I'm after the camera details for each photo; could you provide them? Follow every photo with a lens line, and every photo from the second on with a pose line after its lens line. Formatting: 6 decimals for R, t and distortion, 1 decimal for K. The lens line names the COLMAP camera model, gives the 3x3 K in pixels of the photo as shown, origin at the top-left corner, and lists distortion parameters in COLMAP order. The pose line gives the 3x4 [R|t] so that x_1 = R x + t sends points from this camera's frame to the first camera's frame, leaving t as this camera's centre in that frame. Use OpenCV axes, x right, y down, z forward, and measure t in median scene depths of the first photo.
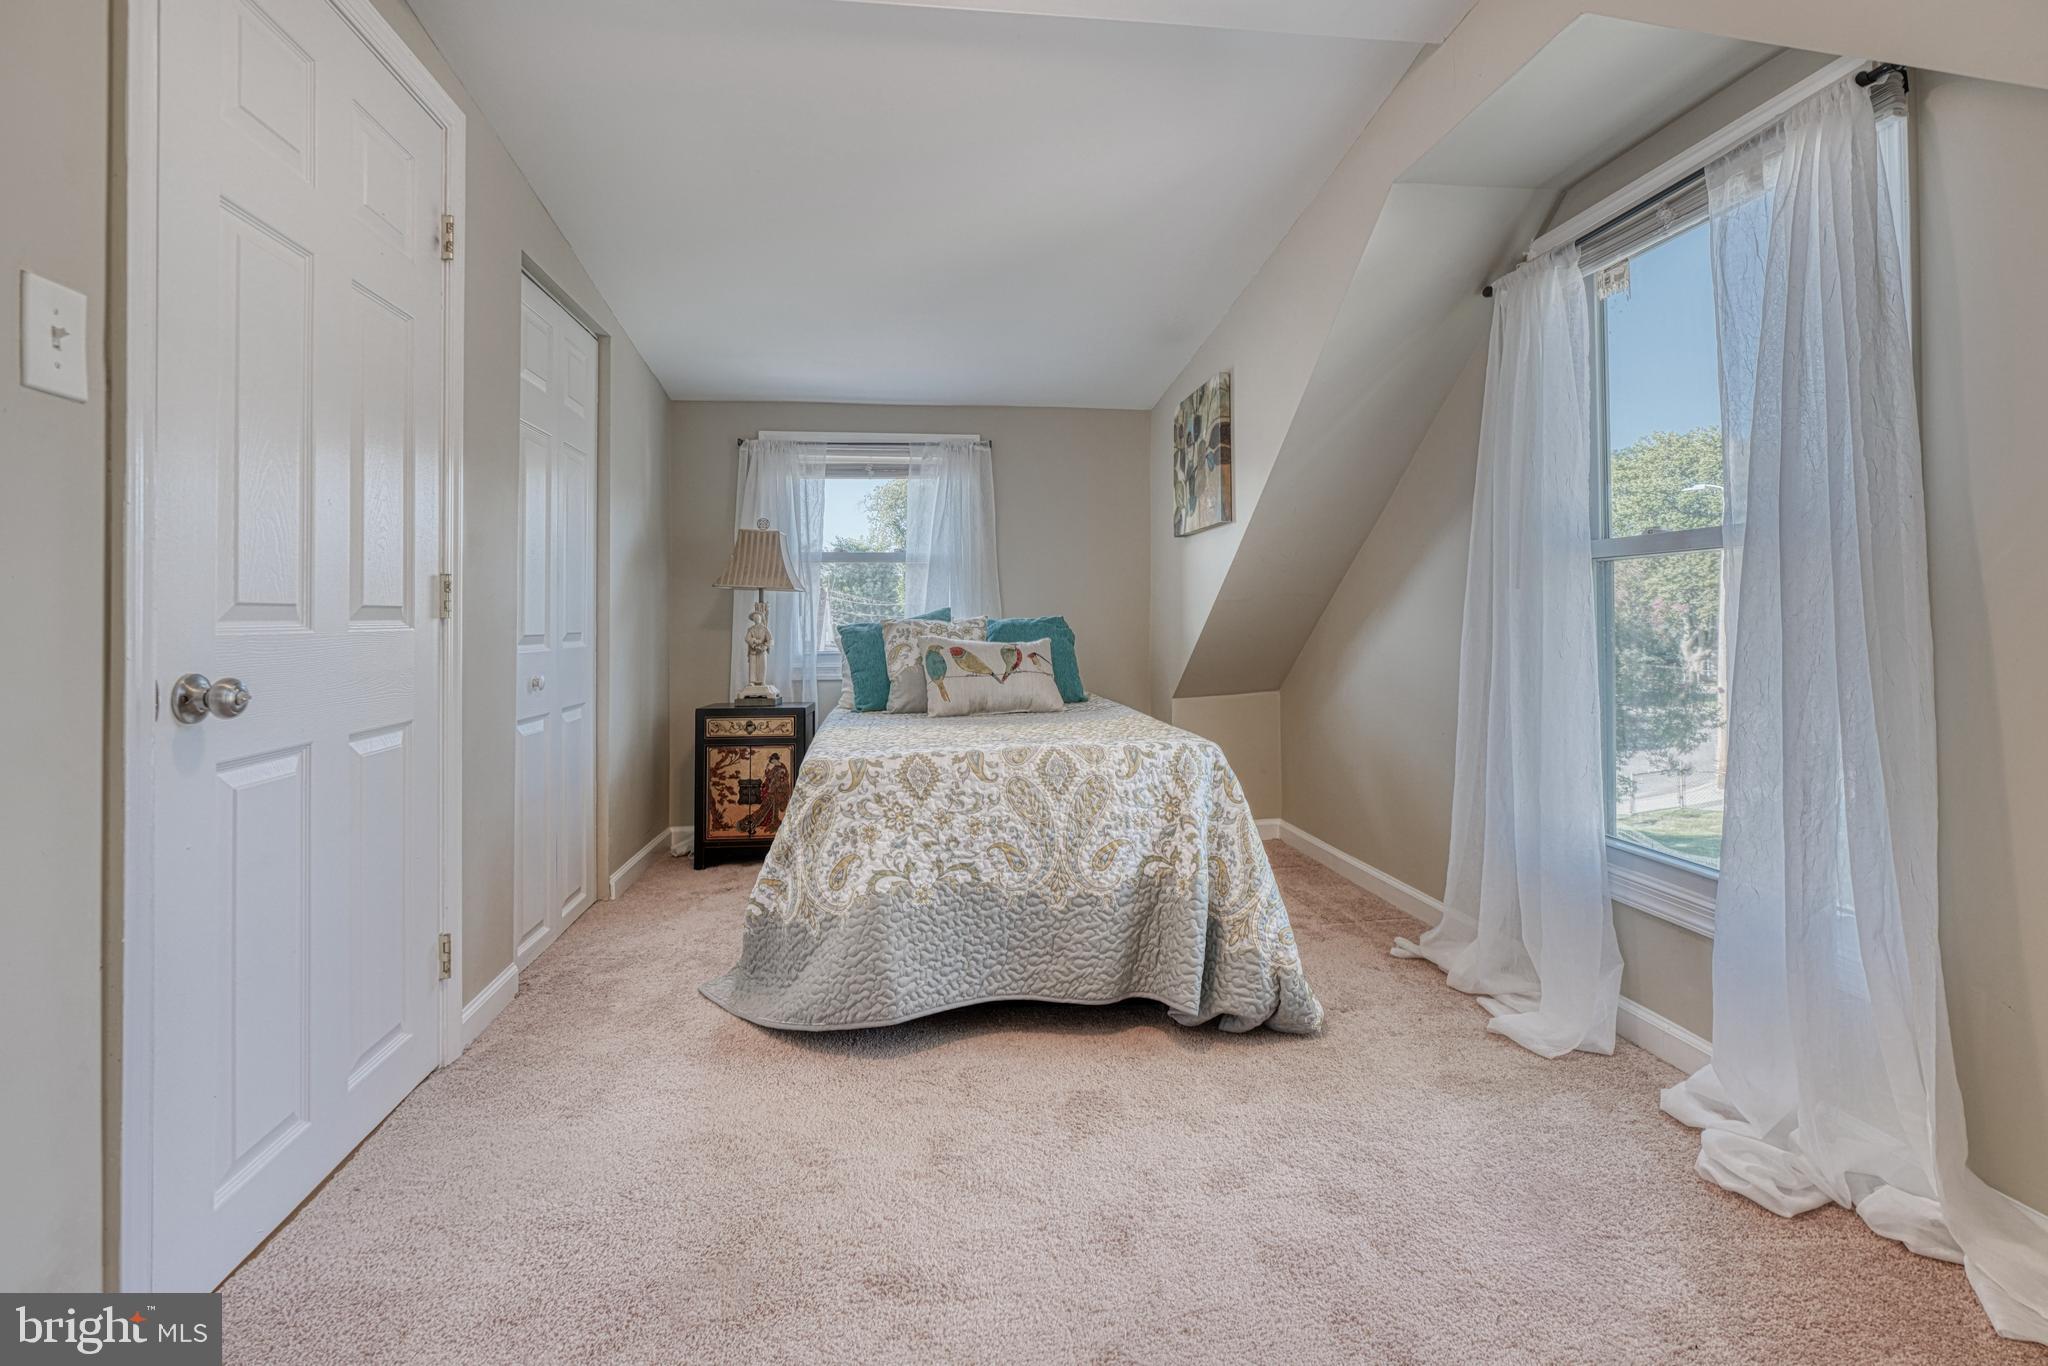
lens RADIAL K [[939.8, 0, 1034.6], [0, 939.8, 598.5], [0, 0, 1]] dist [-0.010686, 0.004734]
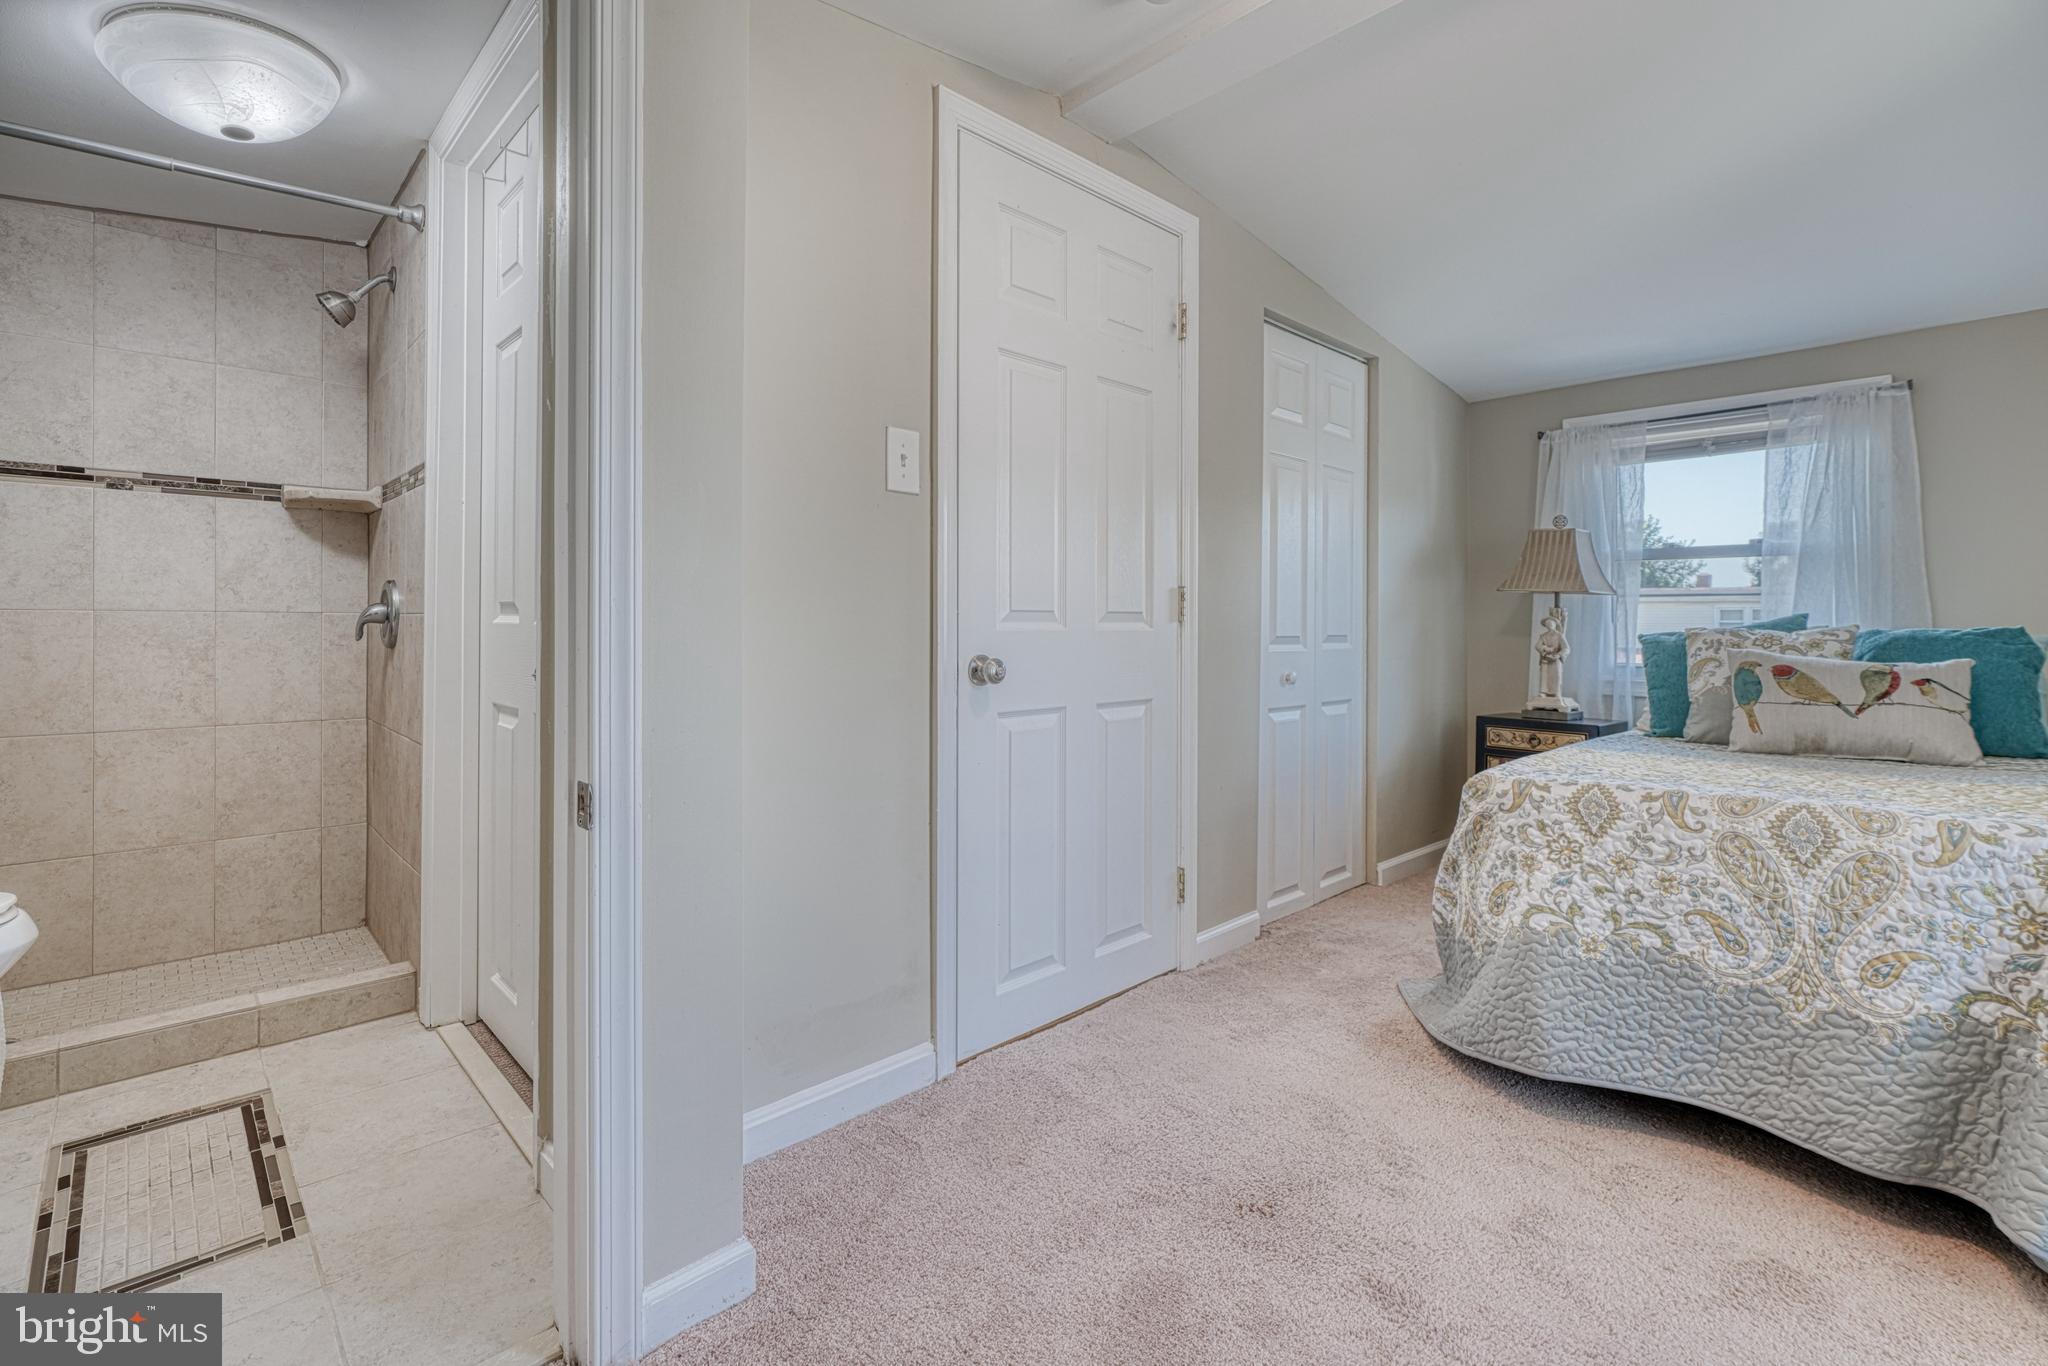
lens RADIAL K [[939.8, 0, 1023.6], [0, 939.8, 614.8], [0, 0, 1]] dist [-0.010686, 0.004734]
pose [[0.587115, 0.004834, -0.809489, 0.261569], [0.006038, 0.999928, 0.010350, -0.002031], [0.809481, -0.010964, 0.587043, 0.069919]]
